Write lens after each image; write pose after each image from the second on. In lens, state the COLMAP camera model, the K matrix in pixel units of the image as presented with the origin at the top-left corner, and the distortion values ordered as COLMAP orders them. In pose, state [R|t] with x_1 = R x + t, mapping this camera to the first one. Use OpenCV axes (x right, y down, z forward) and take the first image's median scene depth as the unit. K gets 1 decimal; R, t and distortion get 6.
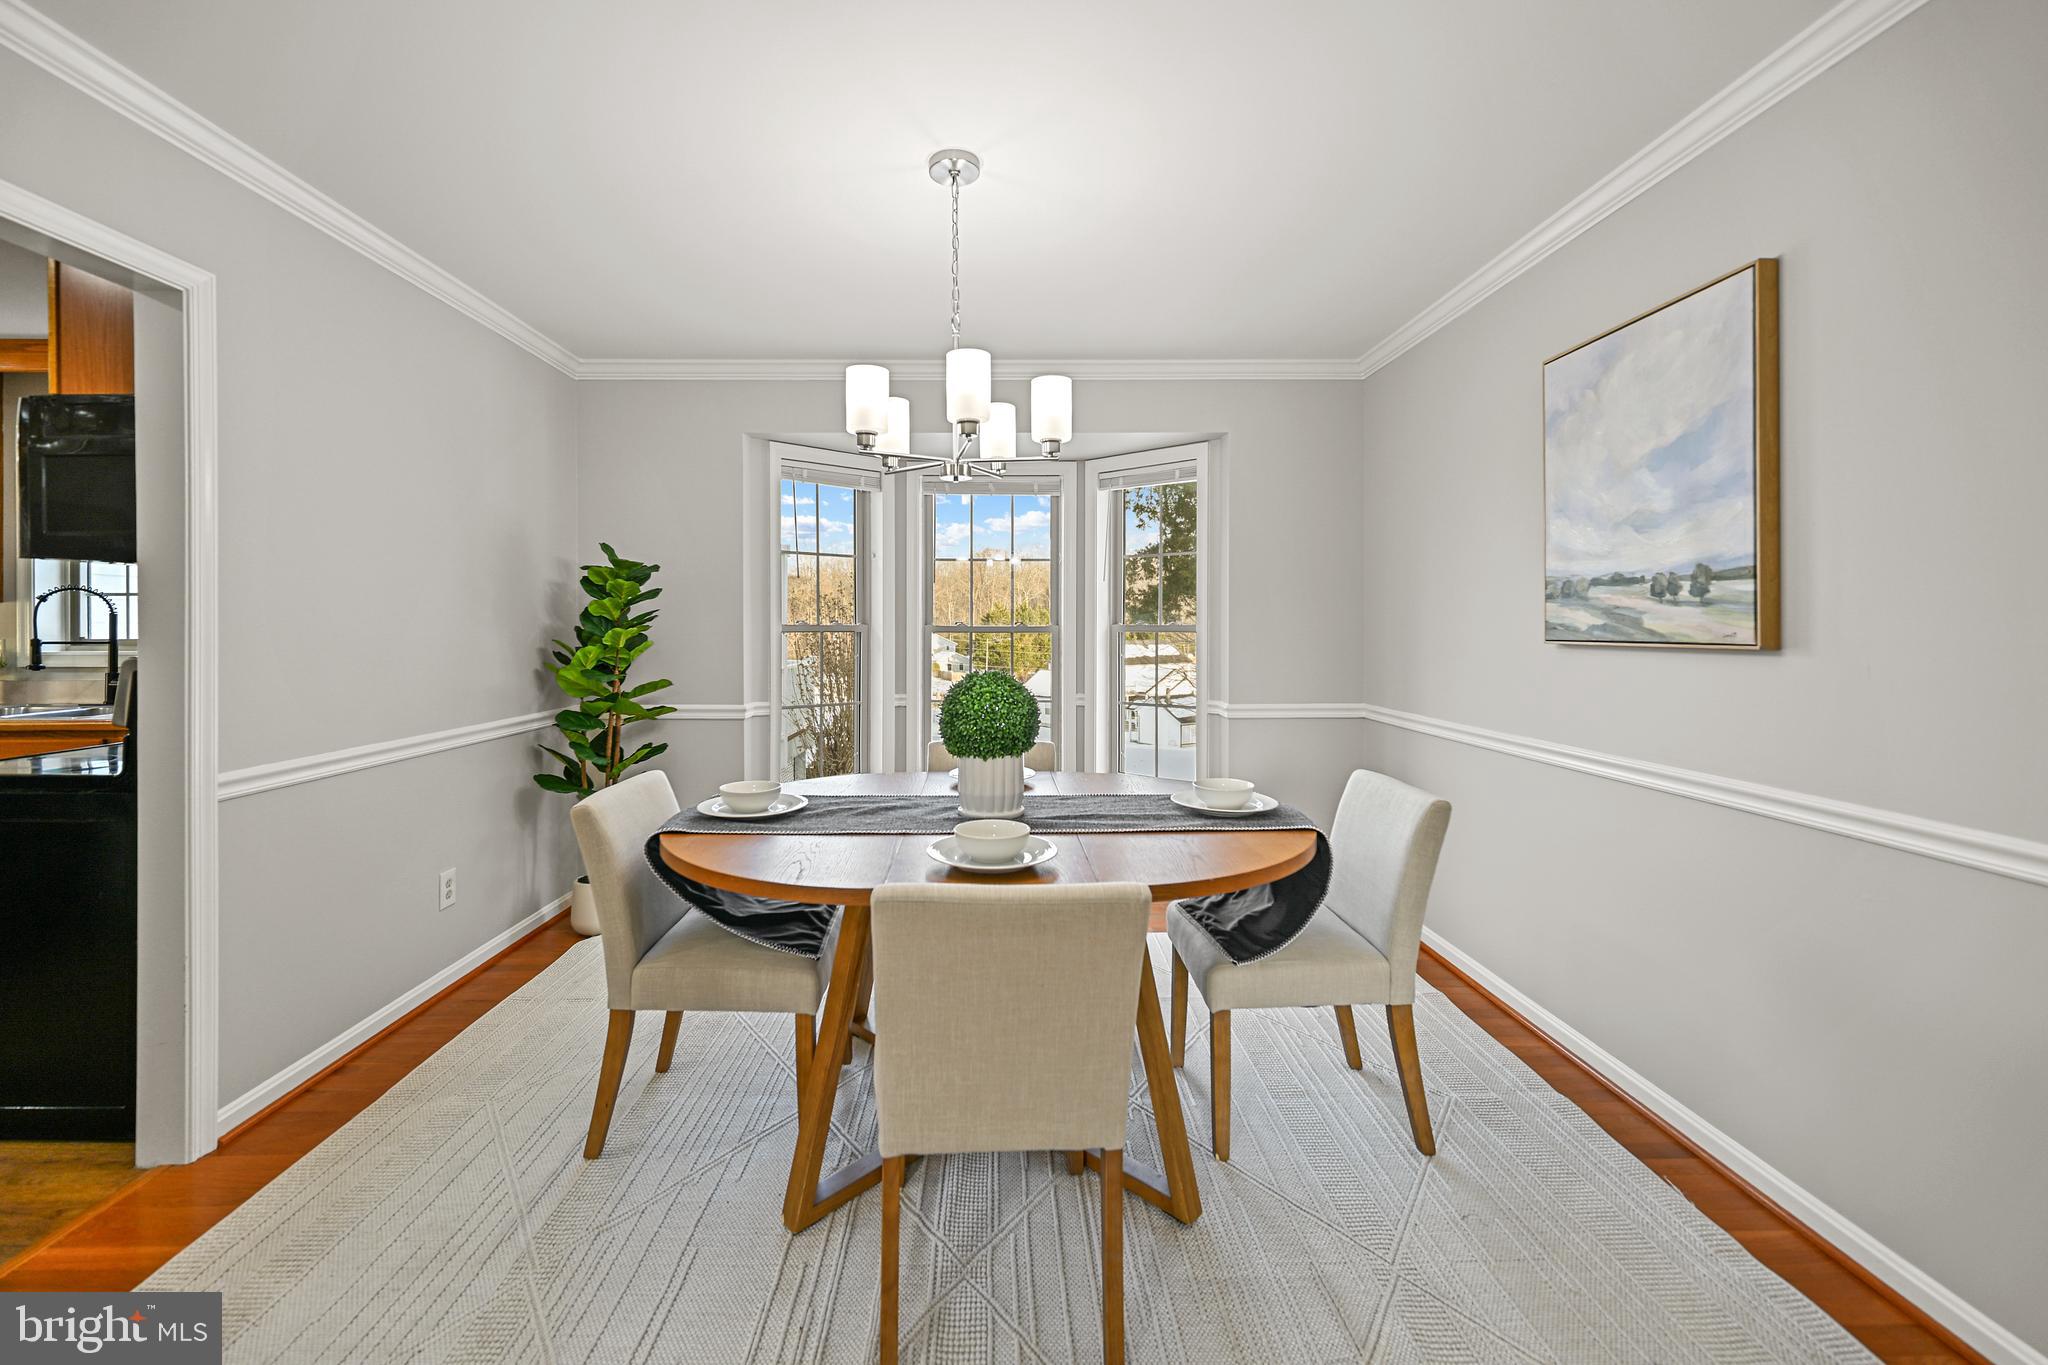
lens RADIAL K [[821.0, 0, 983.3], [0, 821.0, 634.9], [0, 0, 1]] dist [-0.002369, 0.000860]
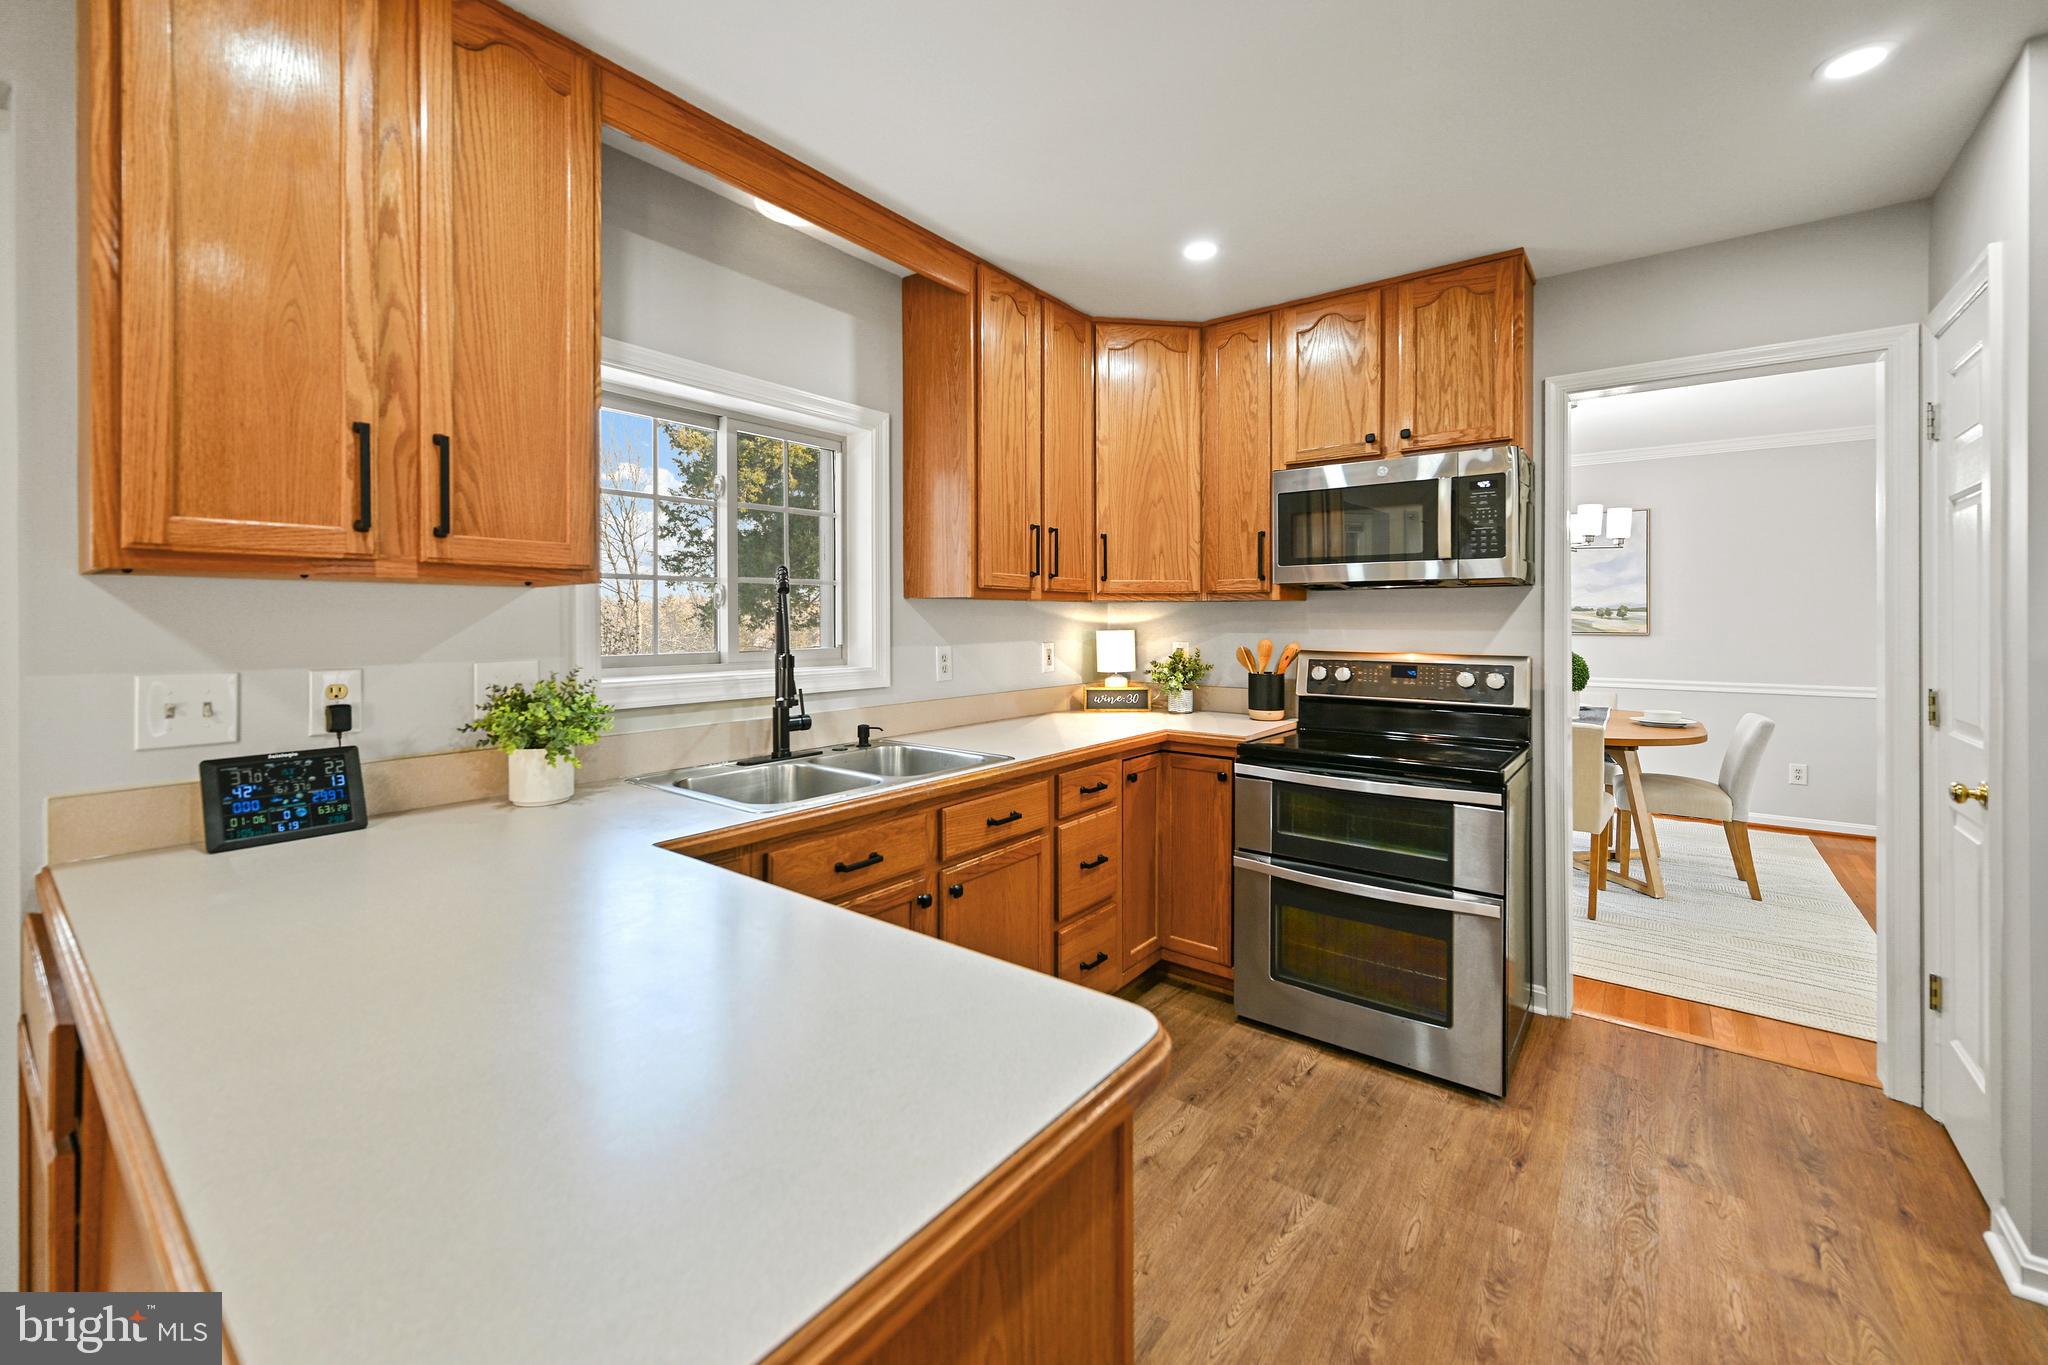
lens RADIAL K [[821.0, 0, 1034.9], [0, 821.0, 620.9], [0, 0, 1]] dist [-0.002369, 0.000860]
pose [[0.620078, -0.001707, 0.784538, -2.378411], [0.000898, 0.999999, 0.001465, -0.033181], [-0.784540, -0.000204, 0.620079, 0.723968]]
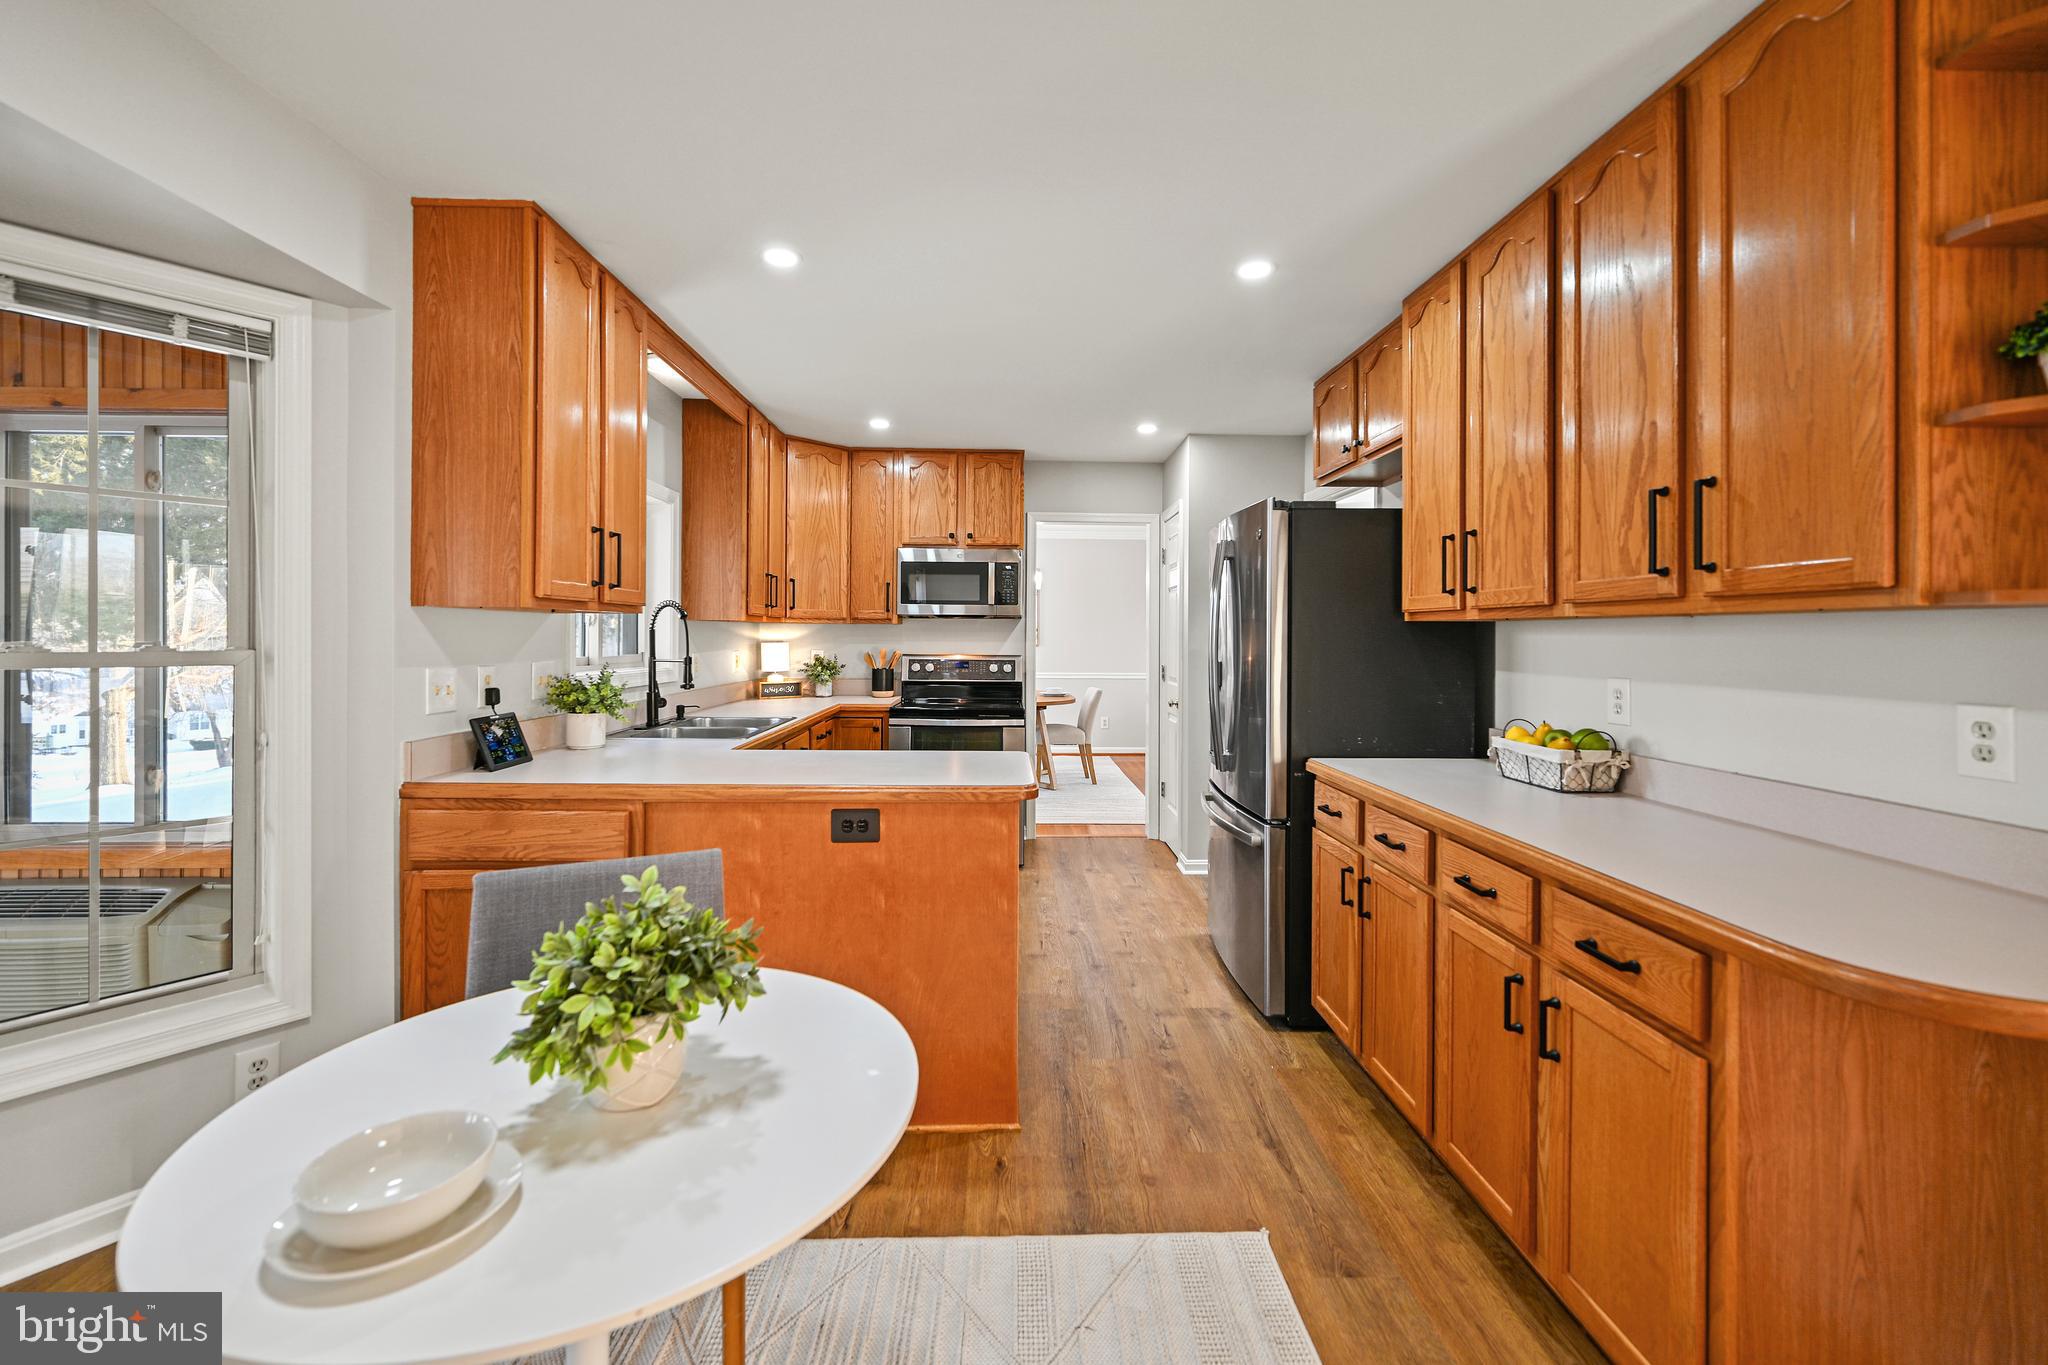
lens RADIAL K [[821.0, 0, 1018.7], [0, 821.0, 636.6], [0, 0, 1]] dist [-0.002369, 0.000860]
pose [[-0.006848, -0.001880, 0.999975, -3.363580], [-0.004256, 0.999989, 0.001851, -0.035564], [-0.999967, -0.004243, -0.006856, 0.932995]]
